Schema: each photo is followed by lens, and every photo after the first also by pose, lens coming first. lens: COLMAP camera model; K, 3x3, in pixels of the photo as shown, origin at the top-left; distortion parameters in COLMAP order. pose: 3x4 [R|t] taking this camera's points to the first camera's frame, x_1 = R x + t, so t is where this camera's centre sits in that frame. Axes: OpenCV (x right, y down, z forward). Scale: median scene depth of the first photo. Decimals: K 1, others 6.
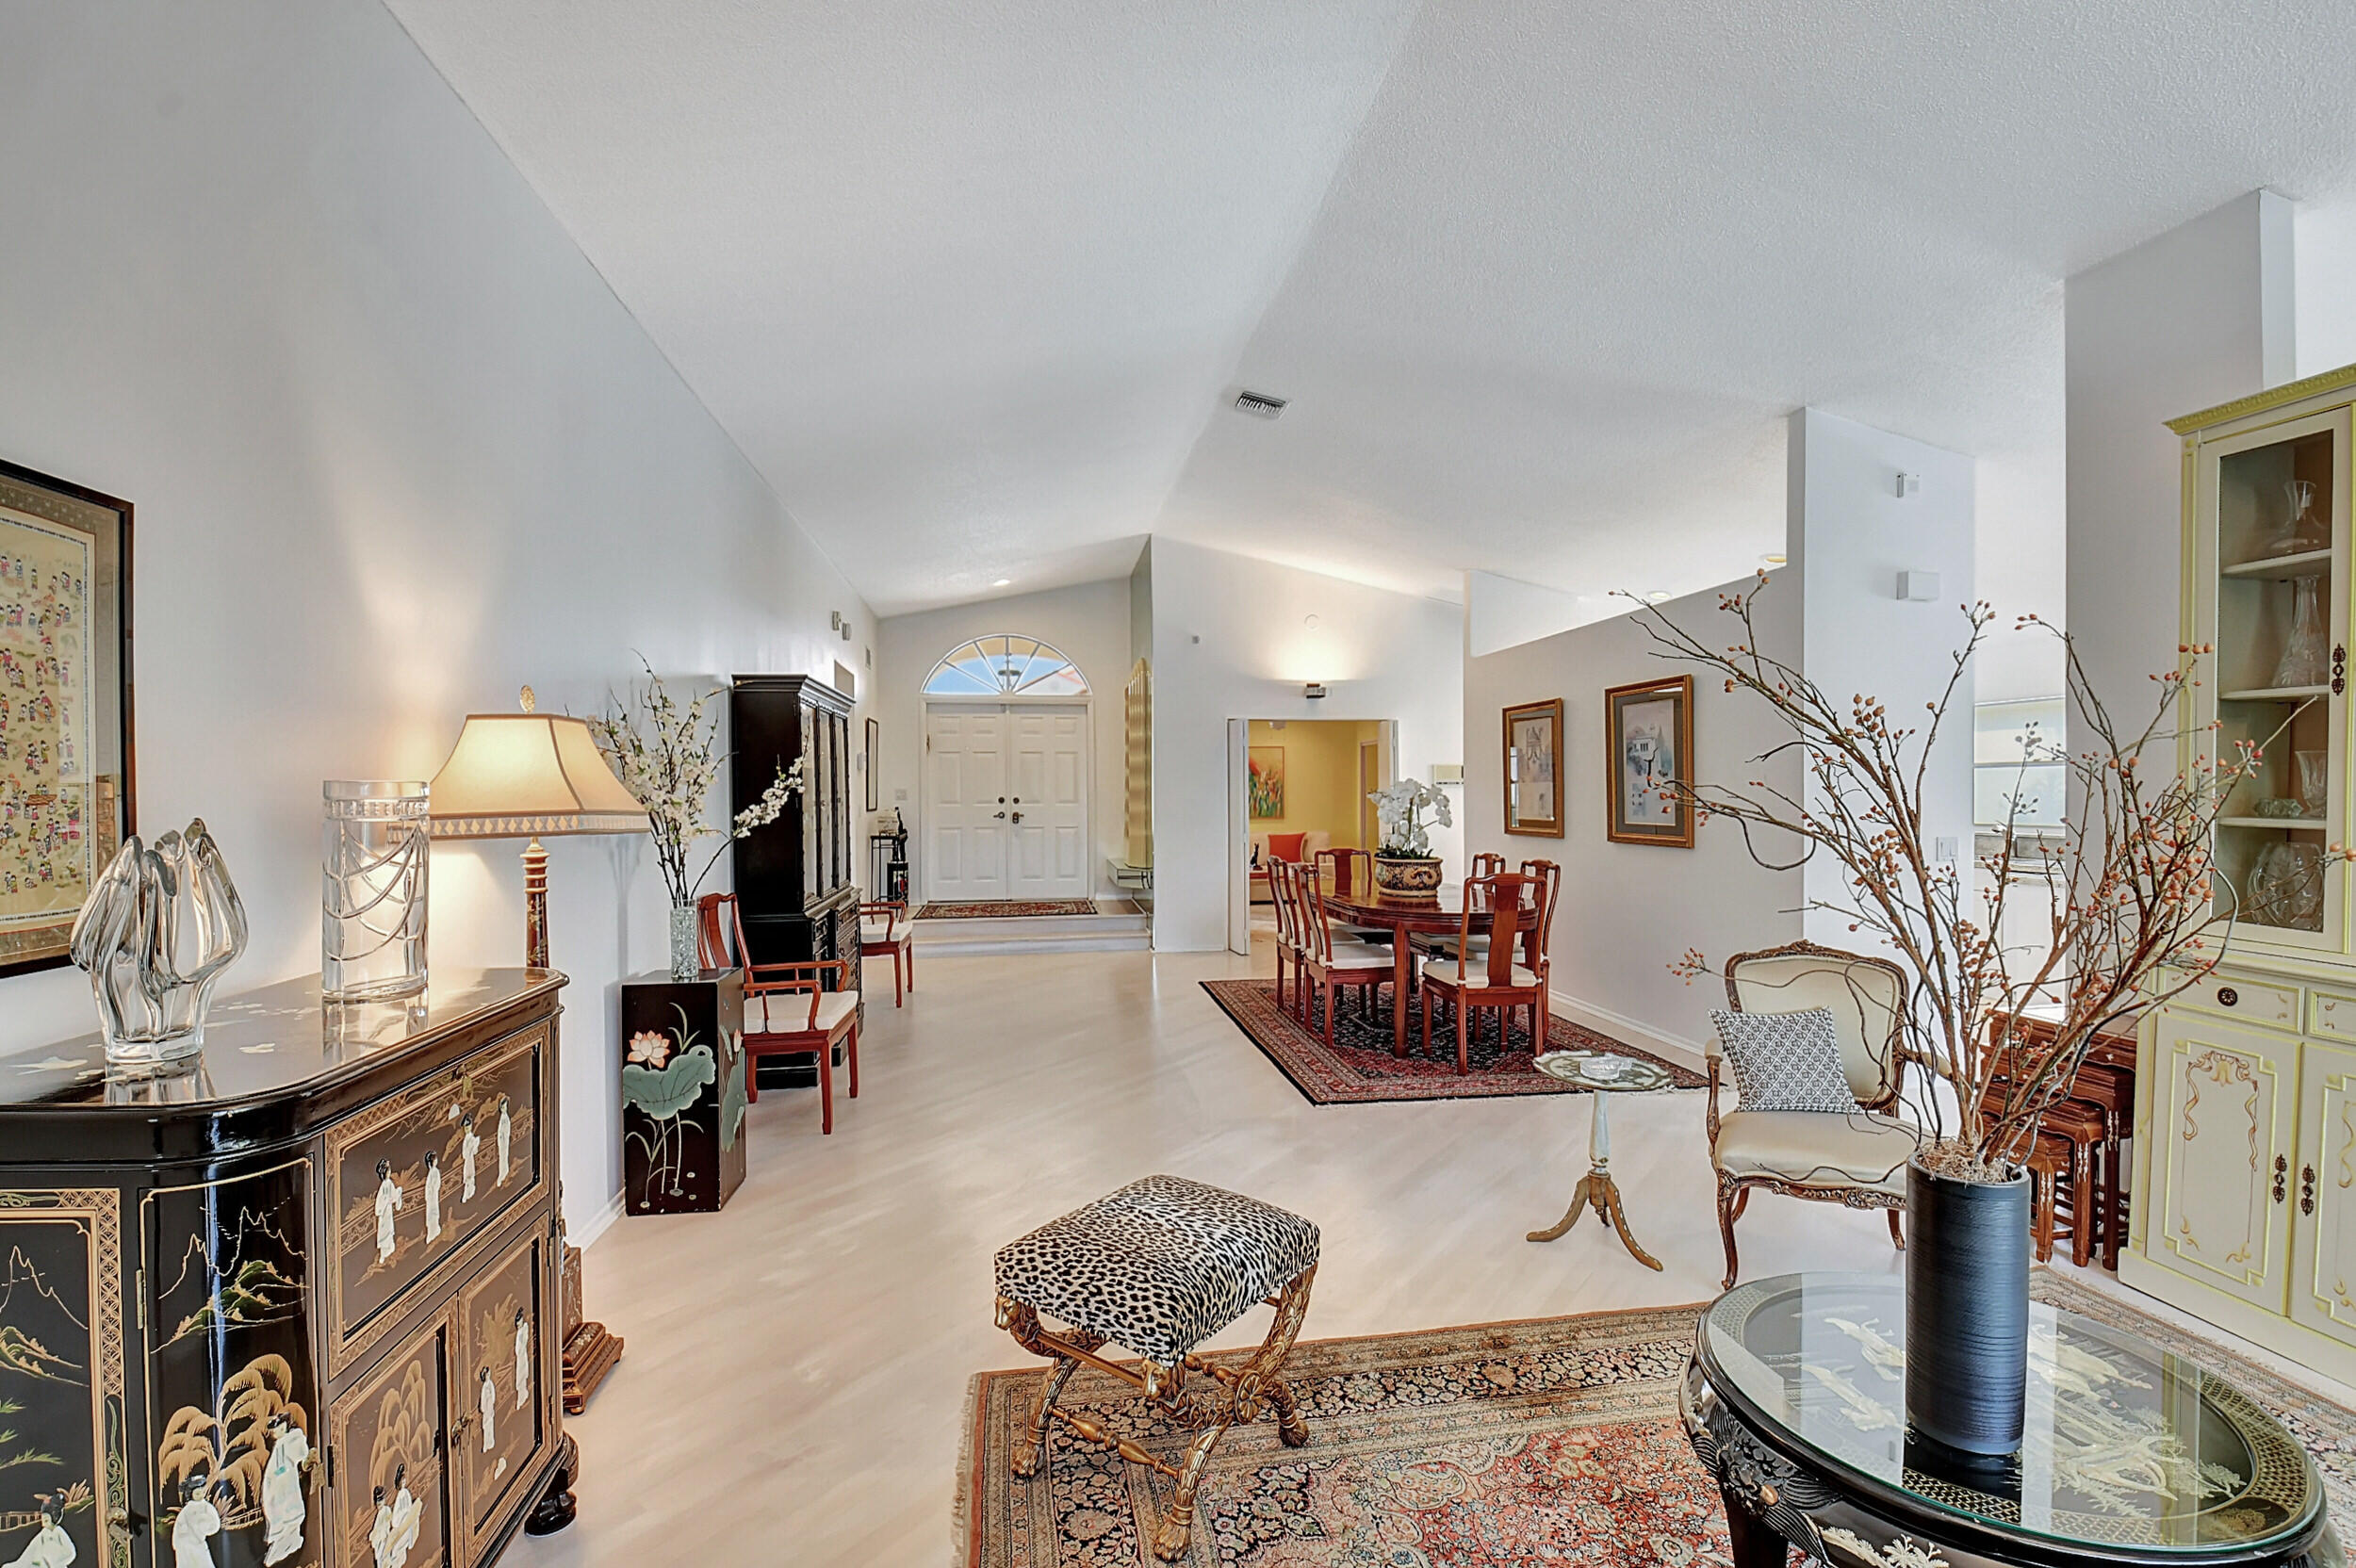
lens RADIAL K [[1037.6, 0, 1199.7], [0, 1037.6, 798.1], [0, 0, 1]] dist [0.002023, -0.015908]
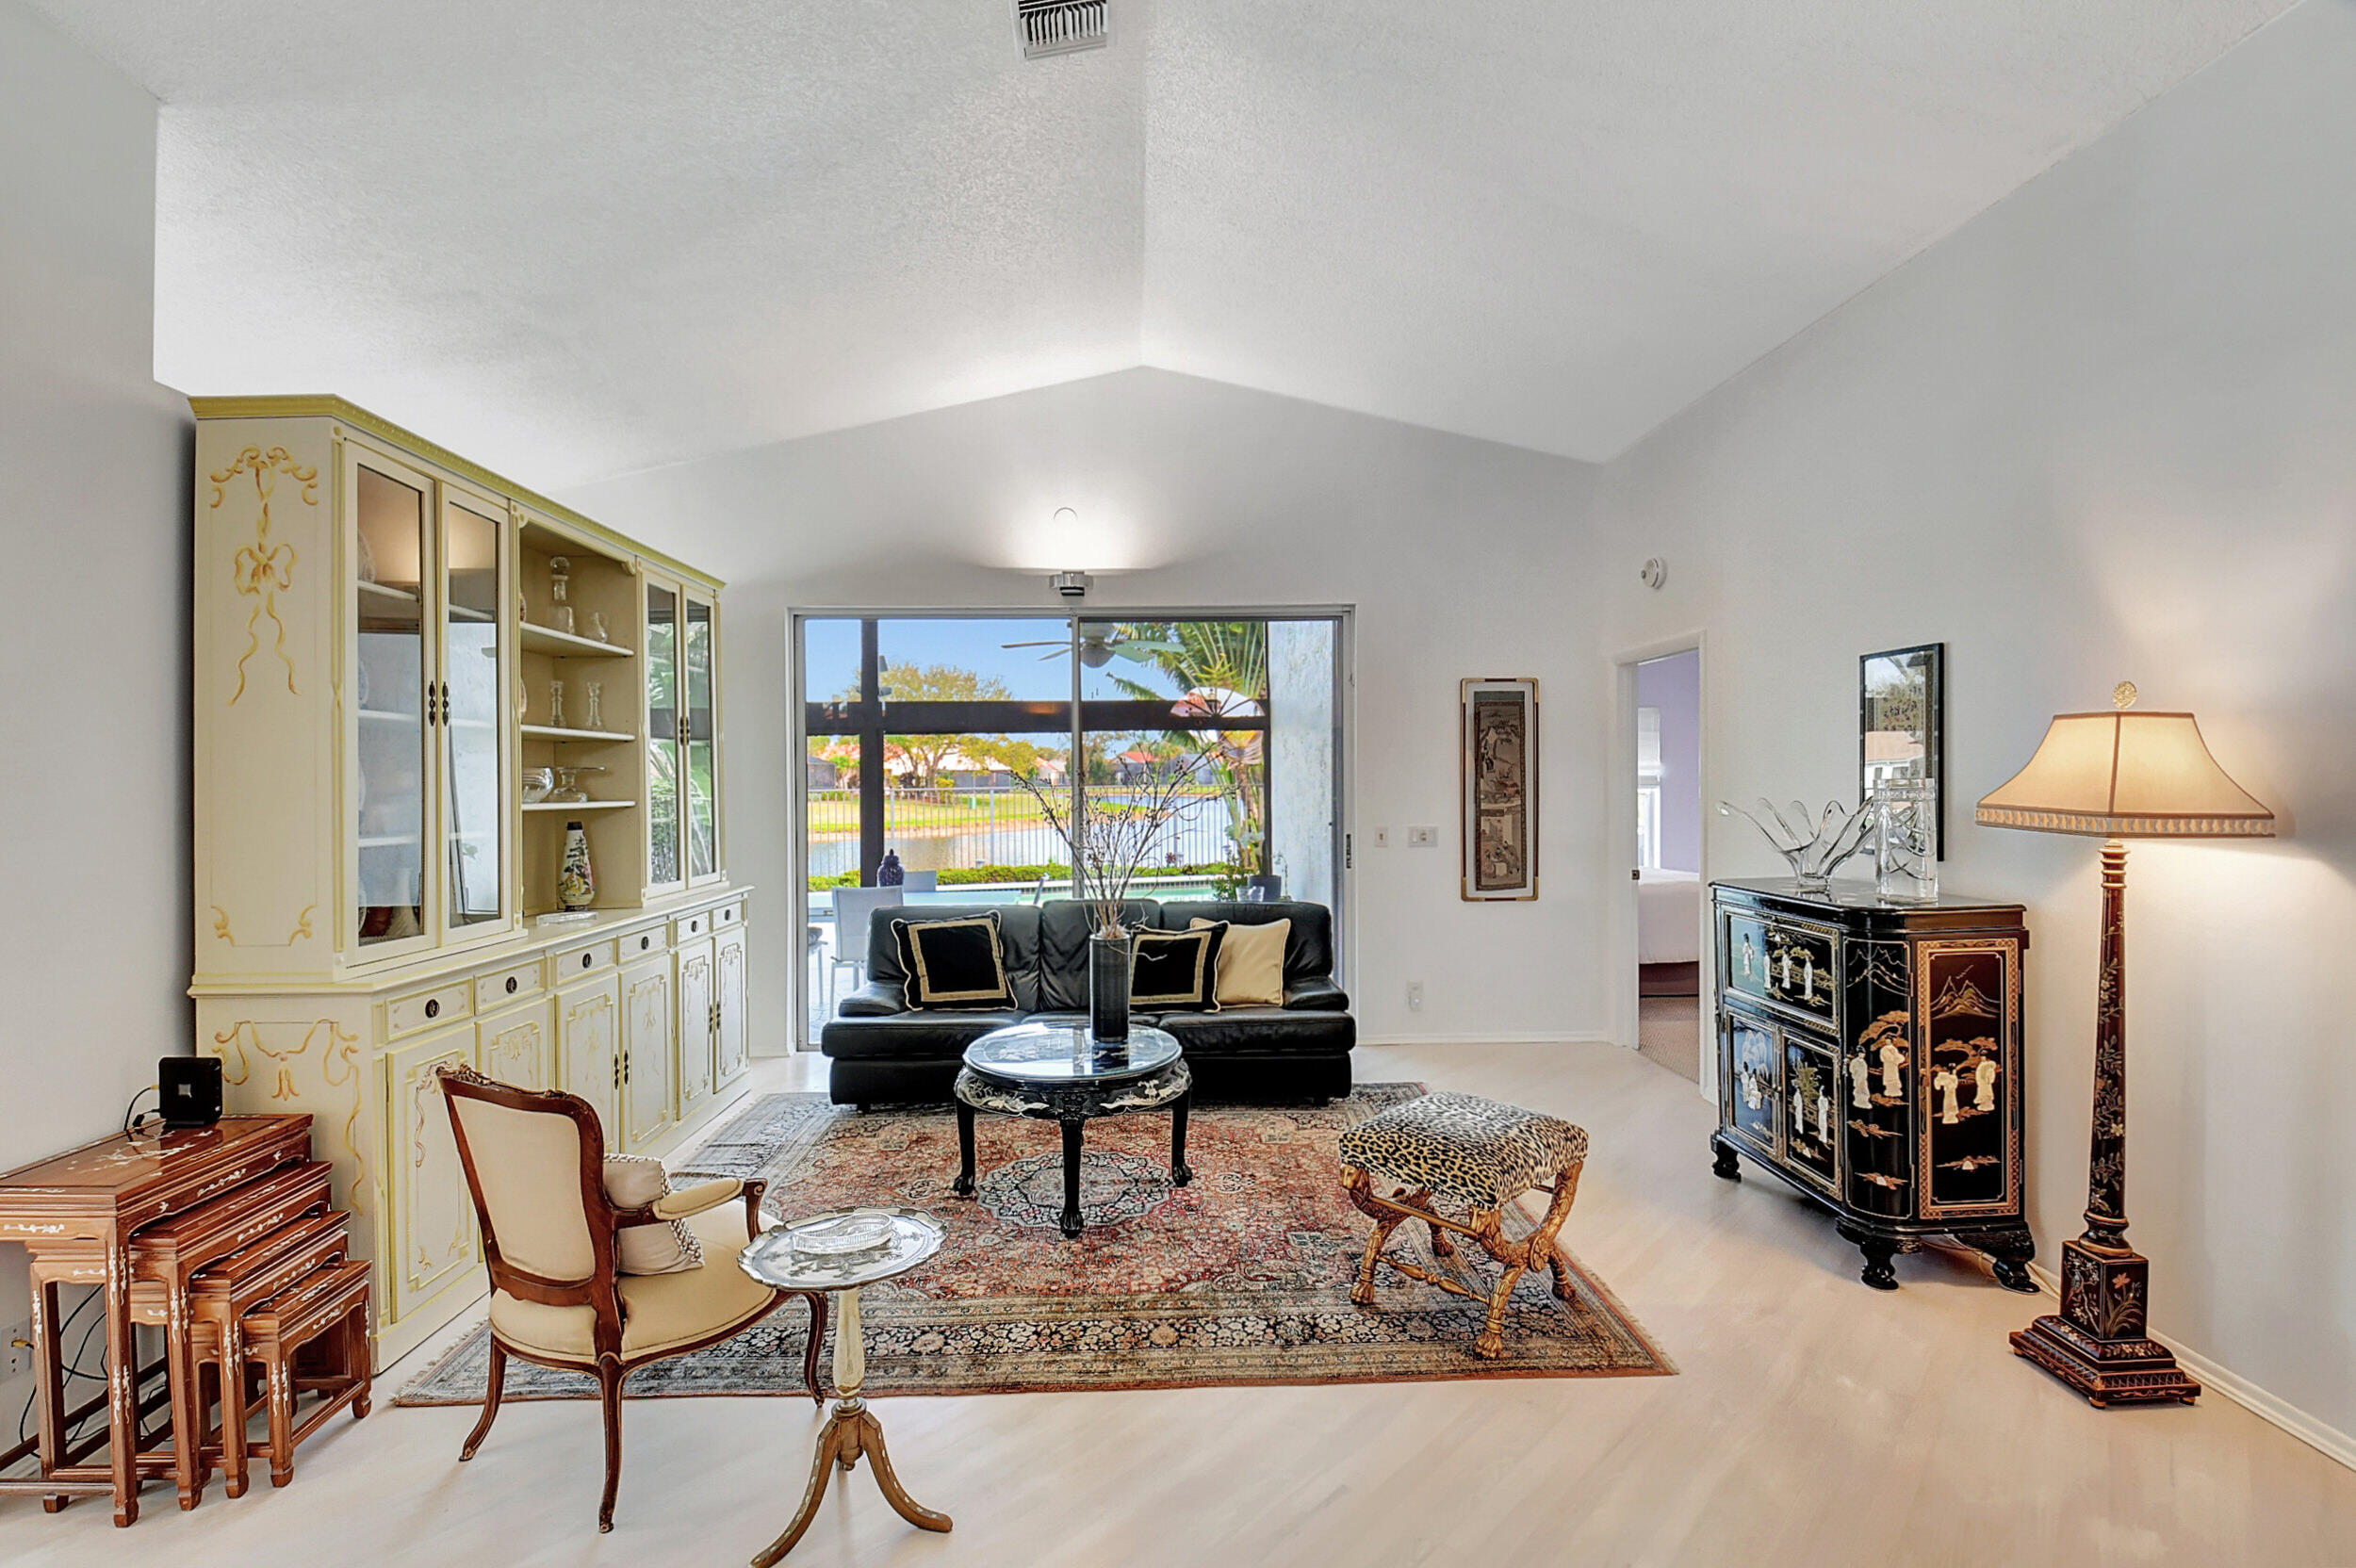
lens RADIAL K [[1037.6, 0, 1177.2], [0, 1037.6, 777.3], [0, 0, 1]] dist [0.002023, -0.015908]
pose [[-0.991745, 0.013831, 0.127482, 0.146469], [0.015415, 0.999816, 0.011445, -0.044716], [-0.127300, 0.013315, -0.991775, 2.245296]]
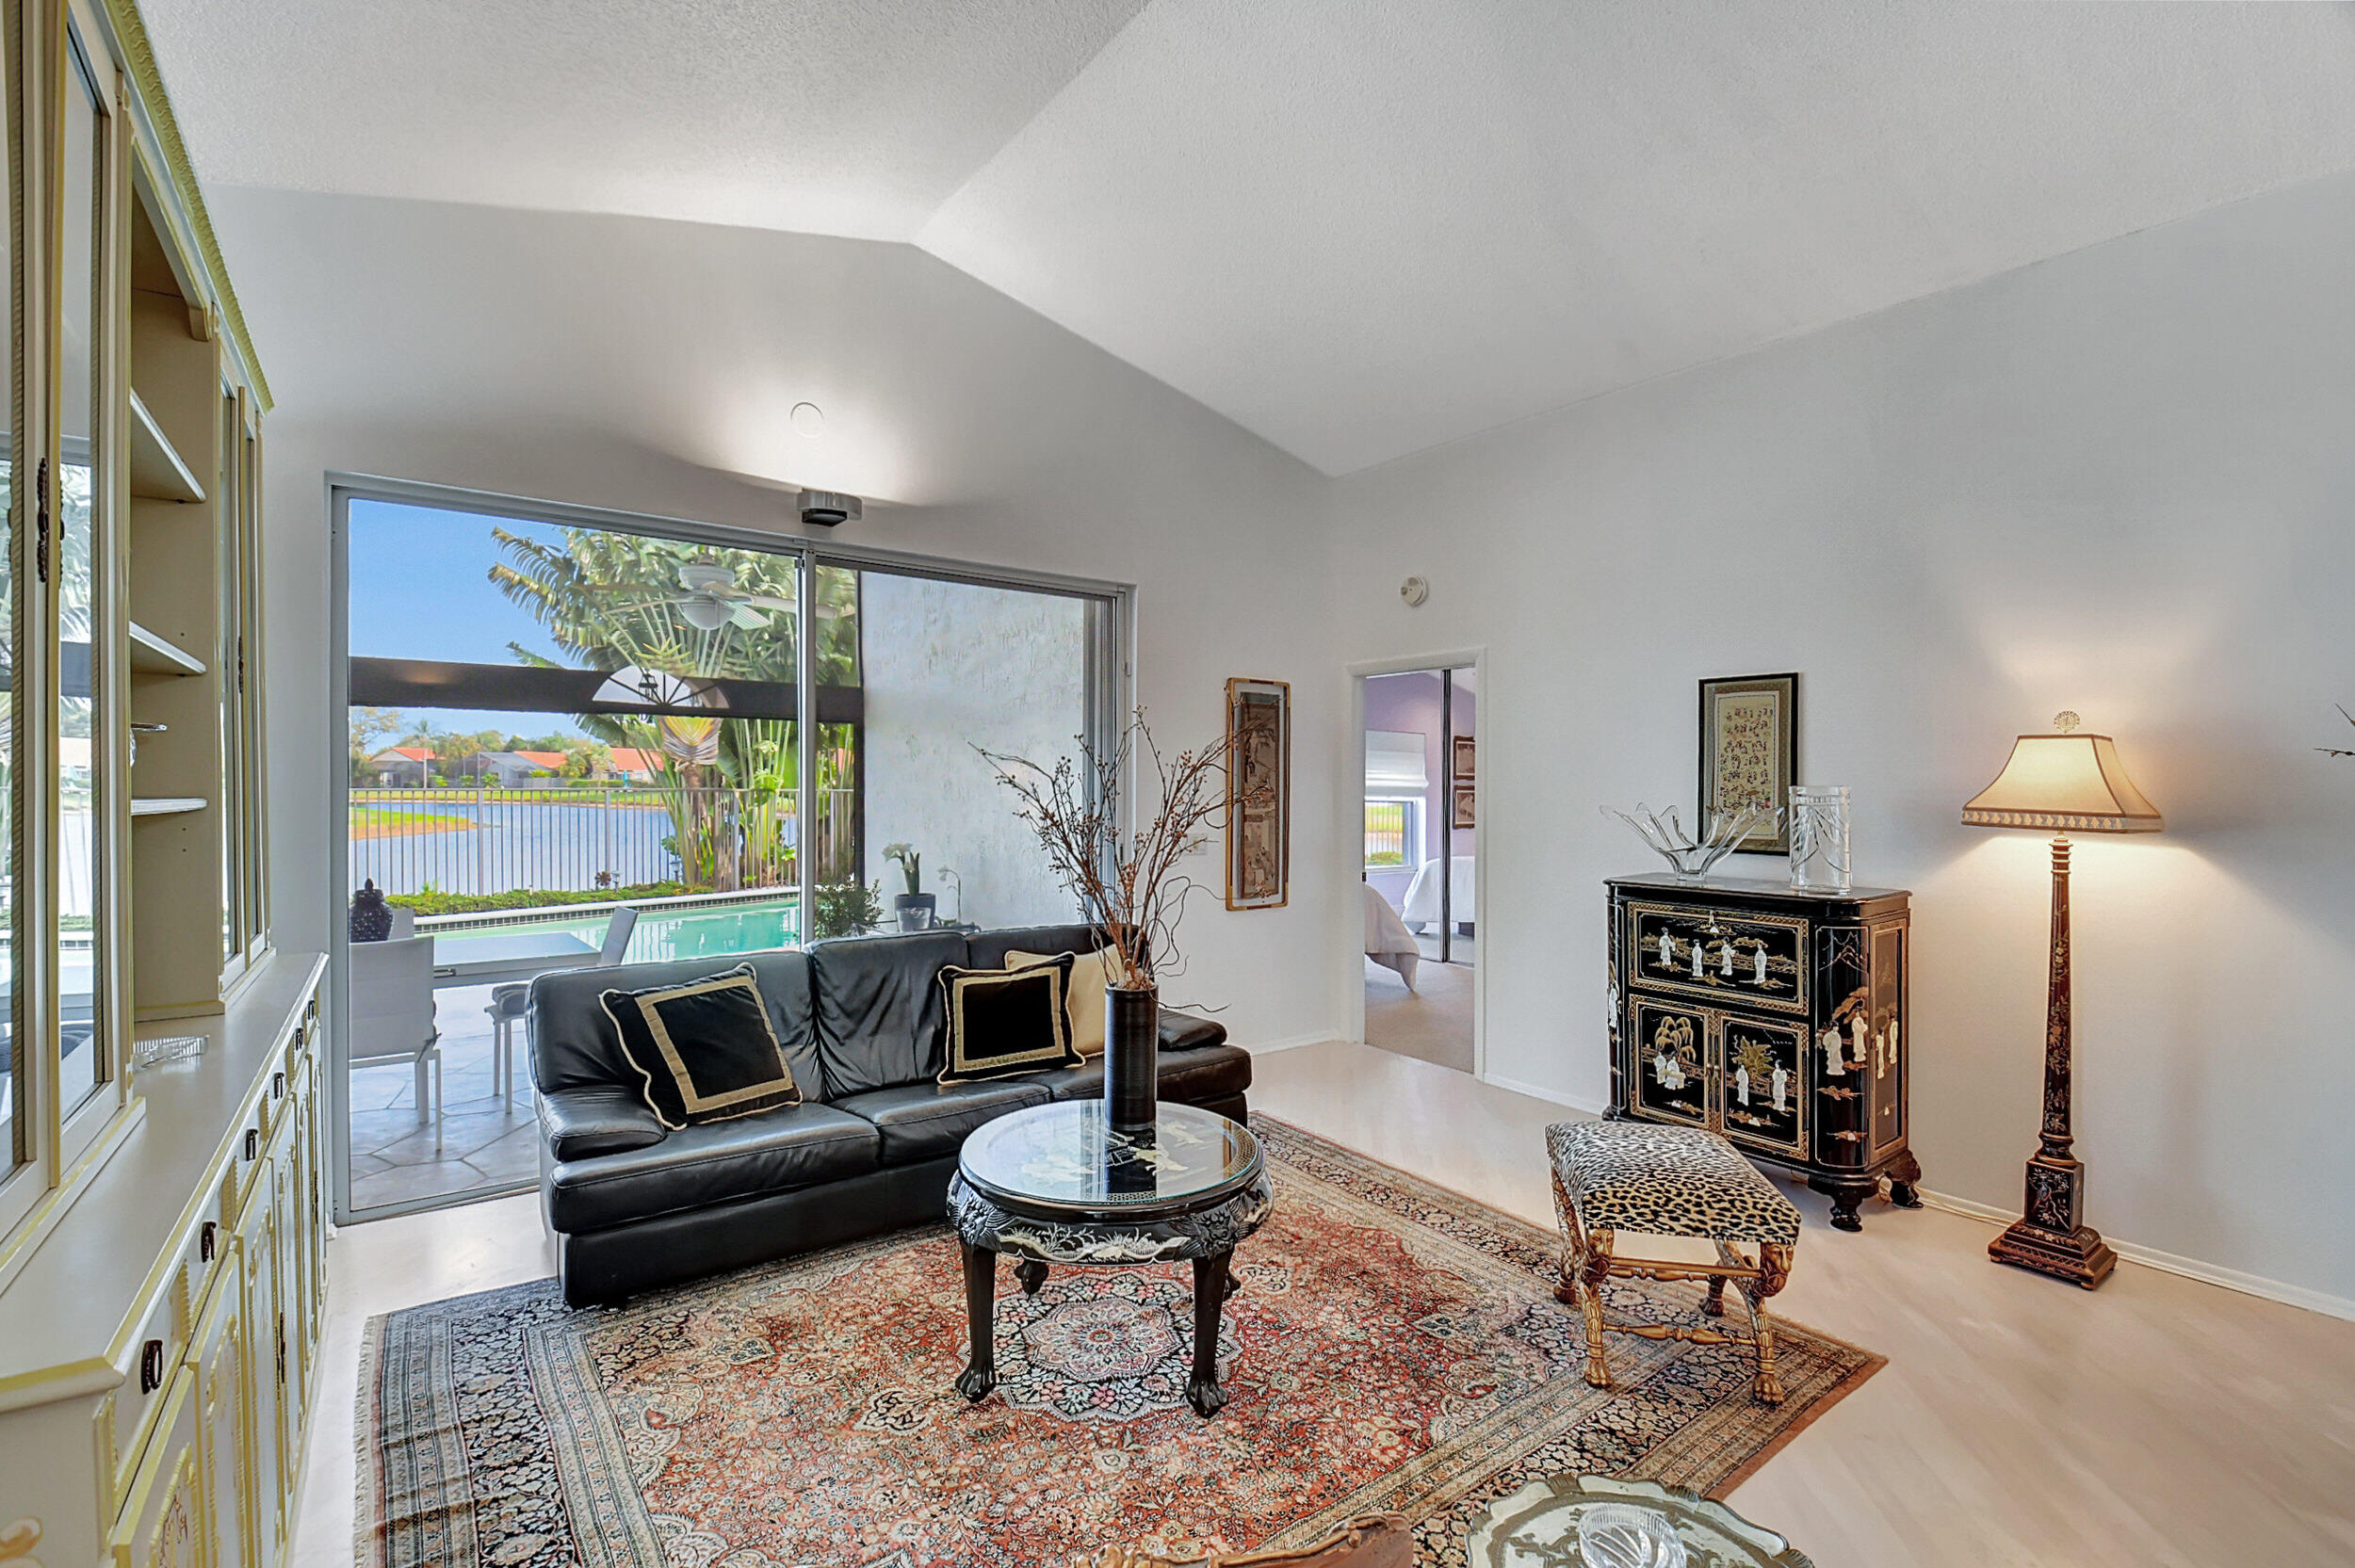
lens RADIAL K [[1037.1, 0, 1178.6], [0, 1037.1, 789.1], [0, 0, 1]] dist [0.002023, -0.015908]
pose [[-0.888763, 0.000052, -0.458367, 0.968937], [-0.008442, 0.999829, 0.016483, -0.026739], [0.458289, 0.018519, -0.888610, 1.735175]]
